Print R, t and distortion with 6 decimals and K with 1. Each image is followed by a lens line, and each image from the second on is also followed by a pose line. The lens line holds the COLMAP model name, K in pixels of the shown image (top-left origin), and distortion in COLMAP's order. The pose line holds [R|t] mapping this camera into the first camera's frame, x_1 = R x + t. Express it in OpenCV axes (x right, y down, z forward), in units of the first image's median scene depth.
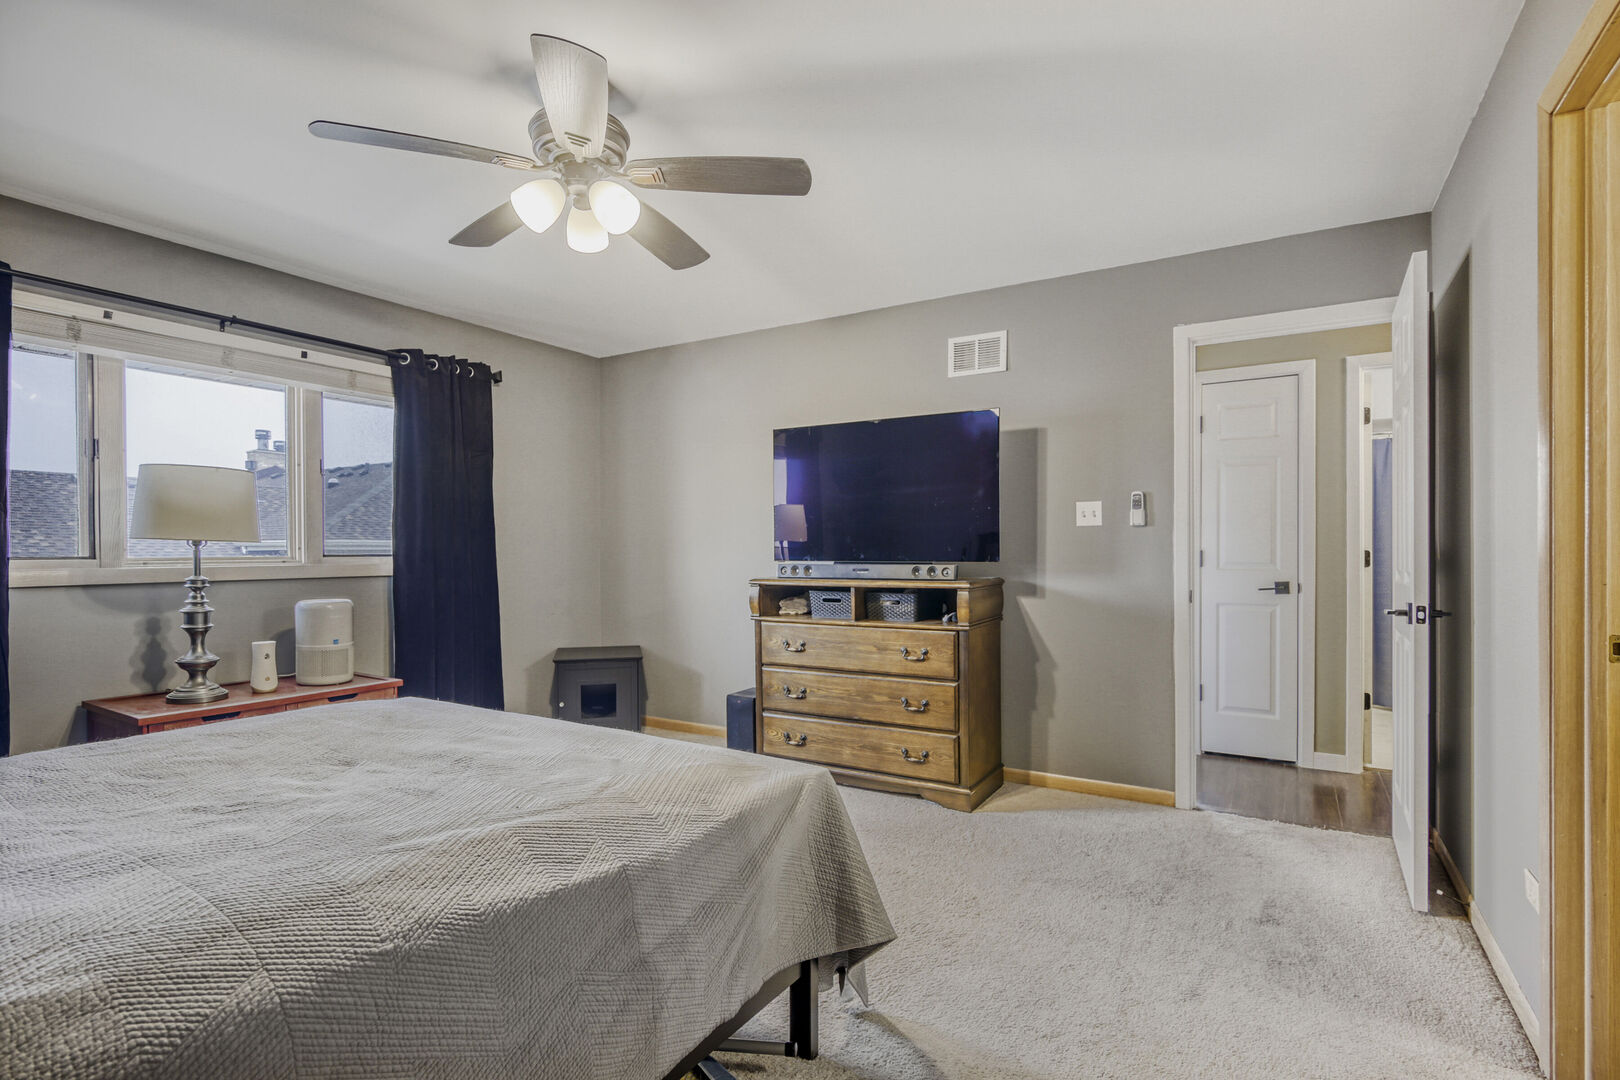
lens RADIAL K [[801.3, 0, 771.3], [0, 801.3, 555.8], [0, 0, 1]] dist [-0.000556, -0.000021]
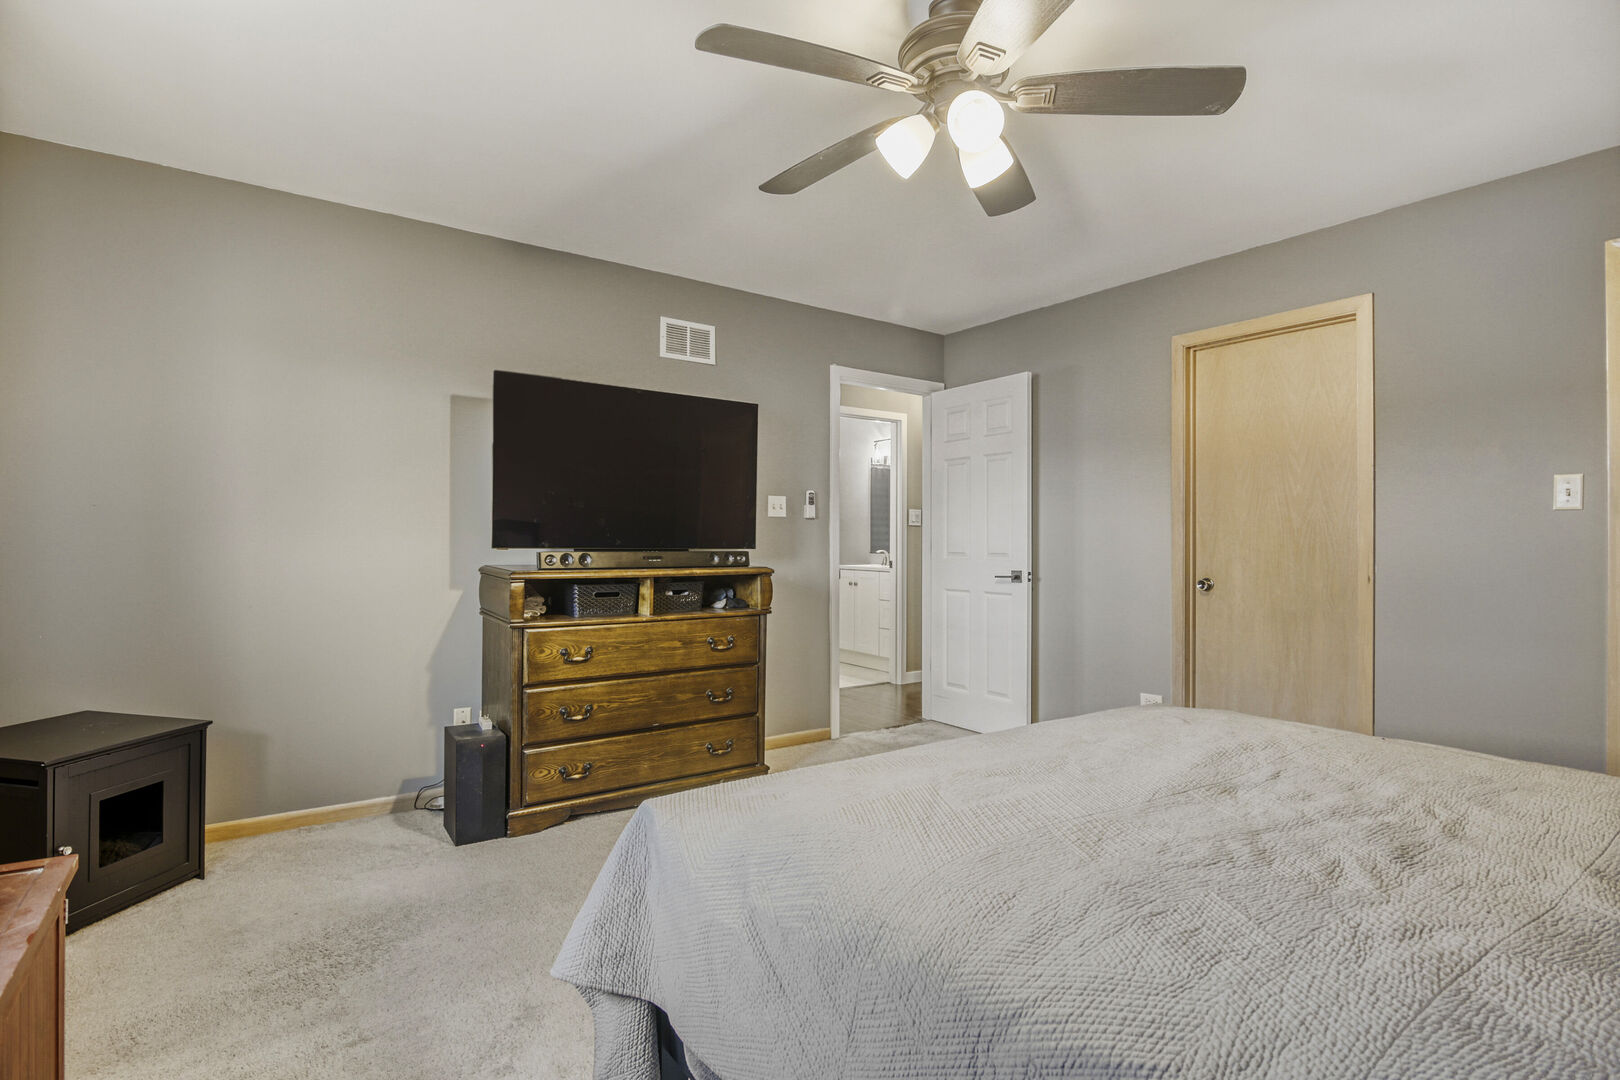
lens RADIAL K [[803.1, 0, 810.0], [0, 803.1, 540.0], [0, 0, 1]] dist [0.000339, 0.000108]
pose [[0.378106, 0.005732, 0.925744, -0.609224], [-0.003595, 0.999982, -0.004723, 0.001495], [-0.925755, -0.001542, 0.378120, 0.473463]]
